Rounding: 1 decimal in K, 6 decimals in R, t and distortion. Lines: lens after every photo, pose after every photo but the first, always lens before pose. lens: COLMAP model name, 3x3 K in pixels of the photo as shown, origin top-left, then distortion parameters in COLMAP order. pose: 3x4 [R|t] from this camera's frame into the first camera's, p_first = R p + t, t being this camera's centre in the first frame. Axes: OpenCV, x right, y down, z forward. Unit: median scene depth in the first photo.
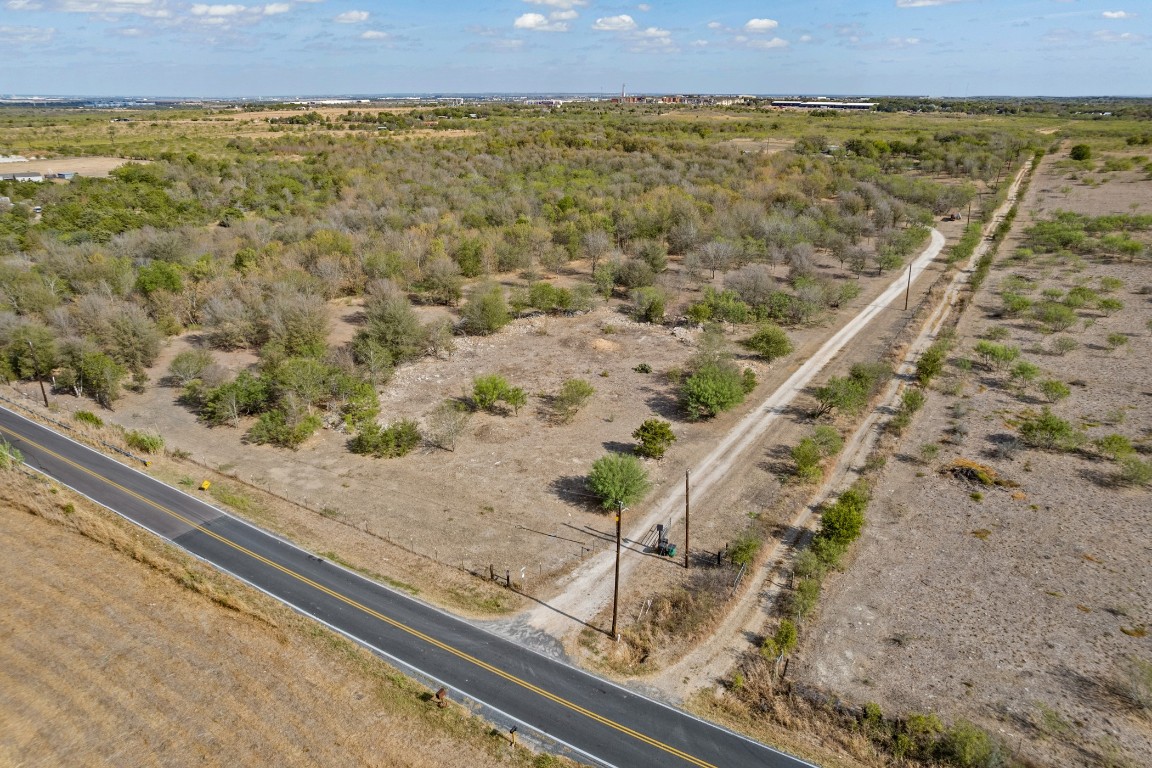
lens RADIAL K [[739.9, 0, 587.3], [0, 739.9, 384.5], [0, 0, 1]] dist [-0.072895, 0.061844]
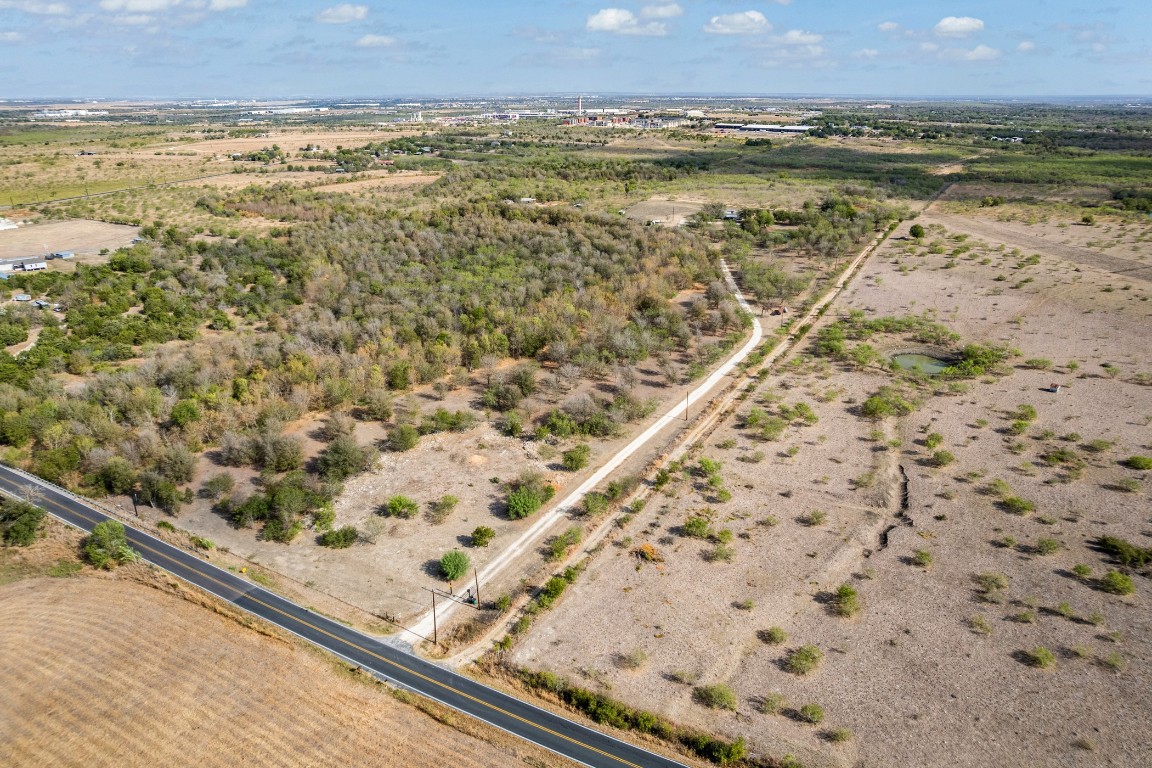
lens RADIAL K [[739.9, 0, 587.0], [0, 739.9, 393.3], [0, 0, 1]] dist [-0.072895, 0.061844]
pose [[0.998901, -0.017985, 0.043283, 0.261382], [0.017369, 0.999743, 0.014568, -0.289278], [-0.043534, -0.013800, 0.998957, -0.811826]]
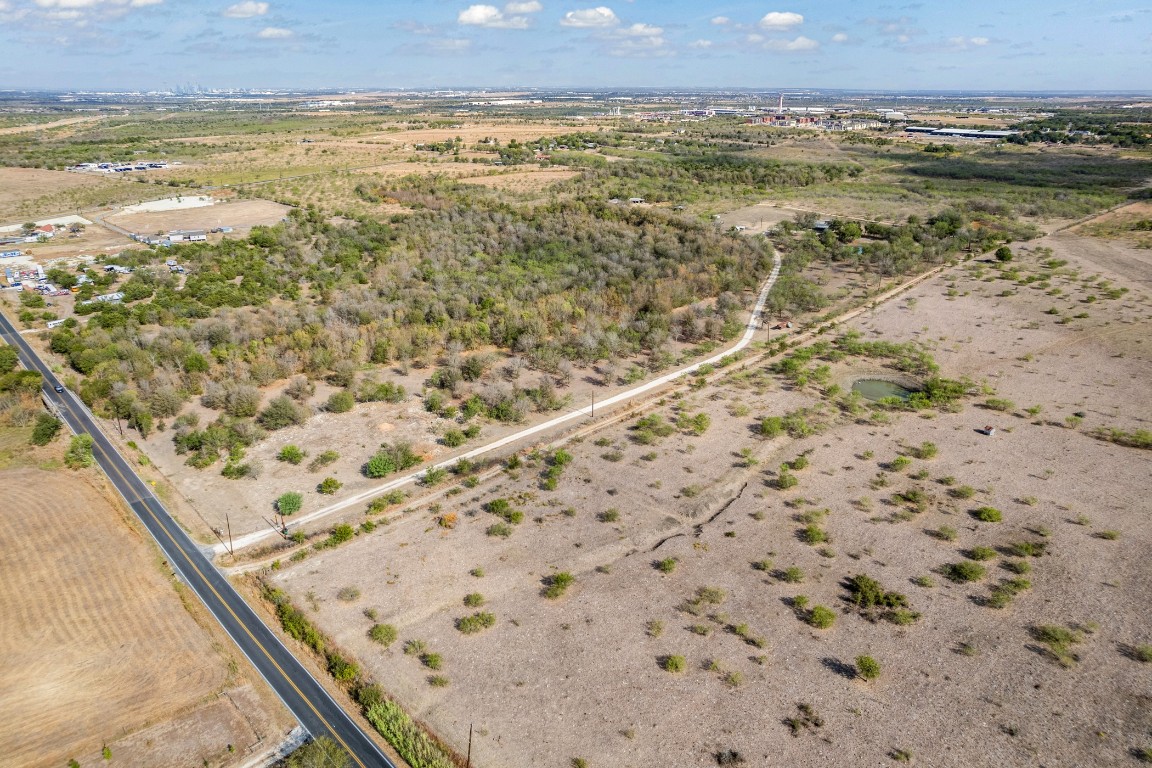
lens RADIAL K [[739.9, 0, 587.4], [0, 739.9, 389.3], [0, 0, 1]] dist [-0.072895, 0.061844]
pose [[0.972819, 0.091578, -0.212689, 1.214505], [-0.088084, 0.995777, 0.025868, -0.322992], [0.214160, -0.006431, 0.976777, -0.952288]]
